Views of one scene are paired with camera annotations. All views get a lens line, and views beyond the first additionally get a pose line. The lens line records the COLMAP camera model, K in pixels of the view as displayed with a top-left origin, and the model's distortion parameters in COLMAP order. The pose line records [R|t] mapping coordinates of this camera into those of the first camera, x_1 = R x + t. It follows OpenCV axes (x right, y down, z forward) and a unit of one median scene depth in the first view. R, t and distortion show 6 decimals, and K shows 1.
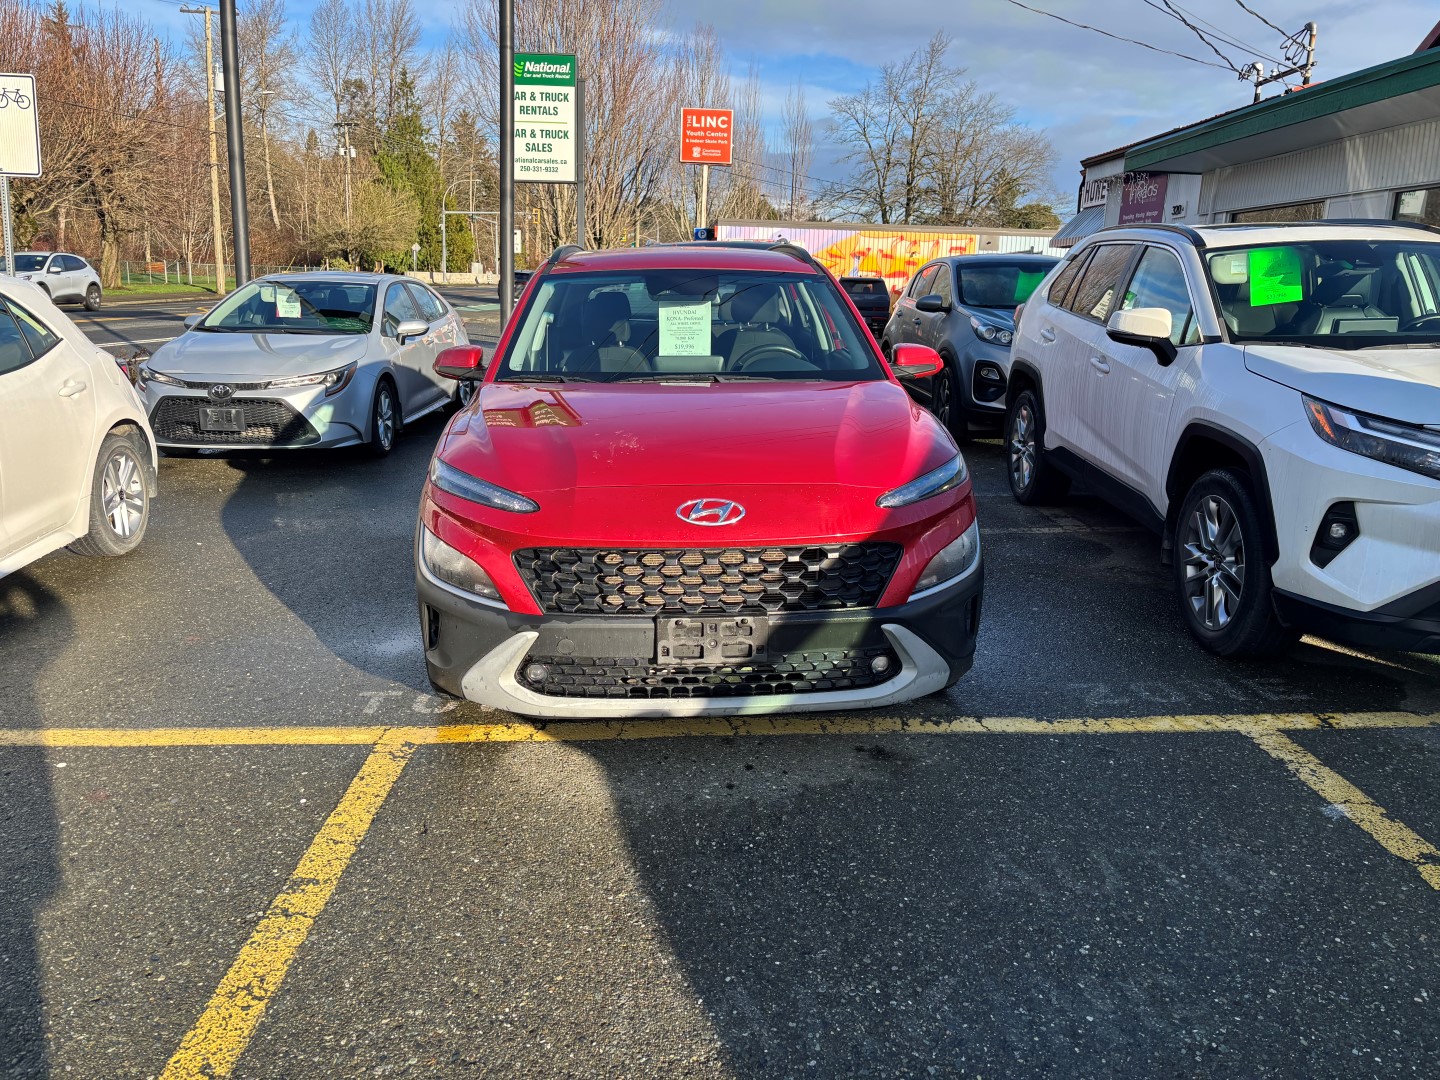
lens RADIAL K [[1094.7, 0, 720.5], [0, 1094.7, 541.8], [0, 0, 1]] dist [0.022901, -0.009672]
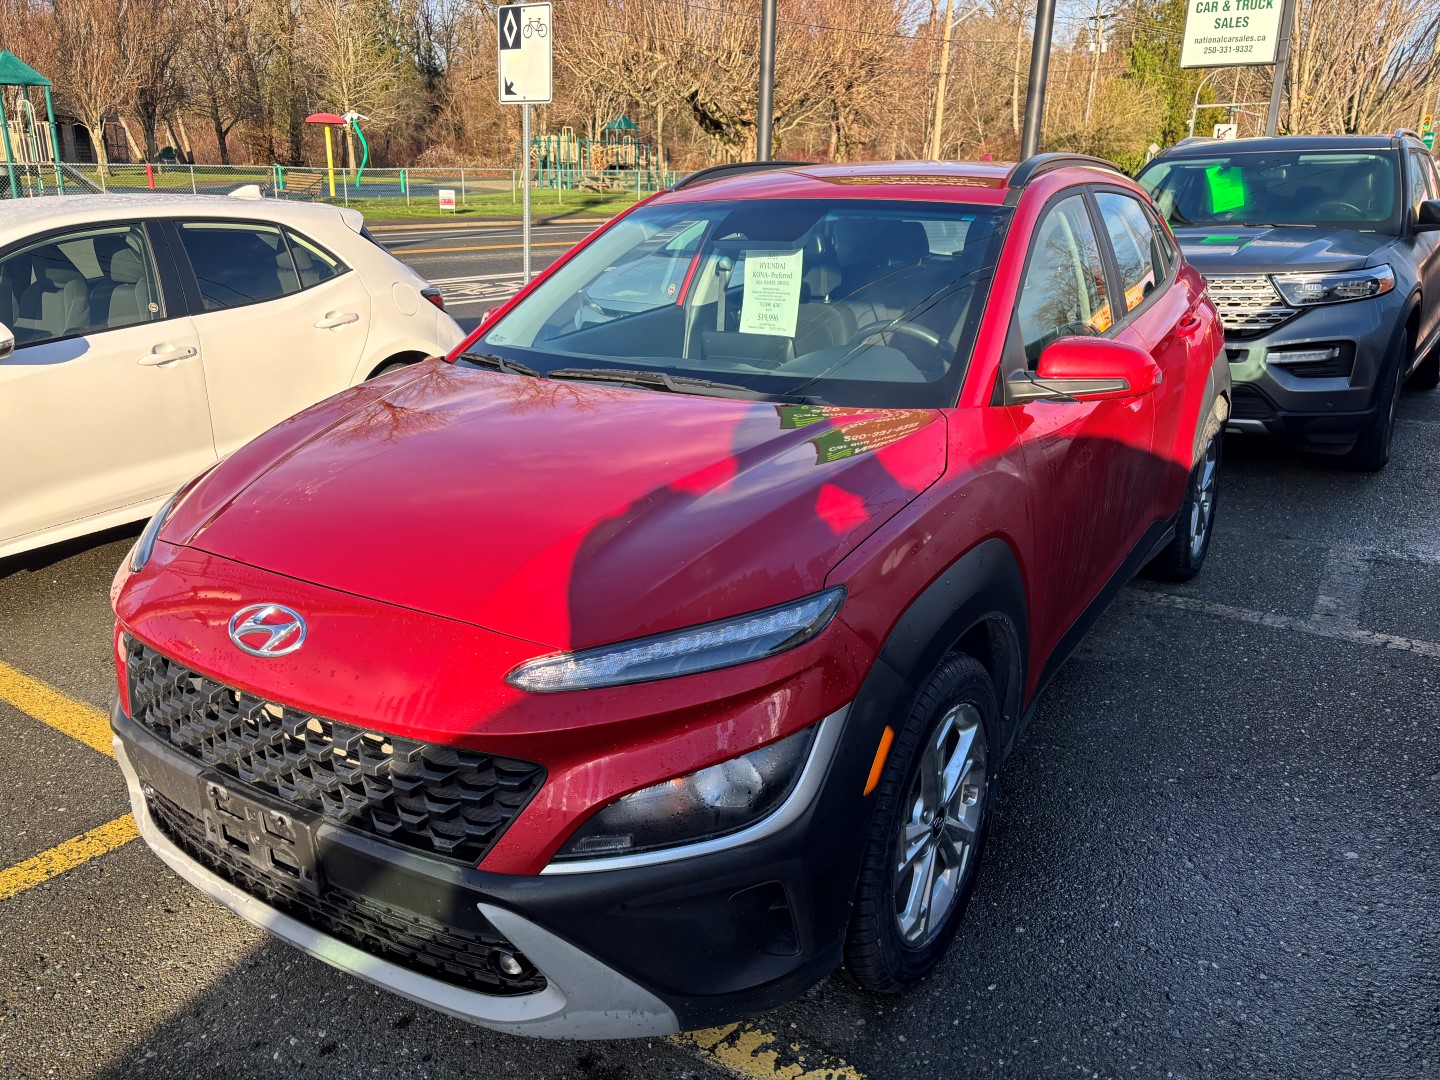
lens RADIAL K [[1094.7, 0, 719.8], [0, 1094.7, 536.8], [0, 0, 1]] dist [0.022901, -0.009672]
pose [[0.798725, 0.172815, -0.576344, 0.073030], [-0.128030, 0.984744, 0.117841, -0.025016], [0.587917, -0.020333, 0.808666, 0.090191]]
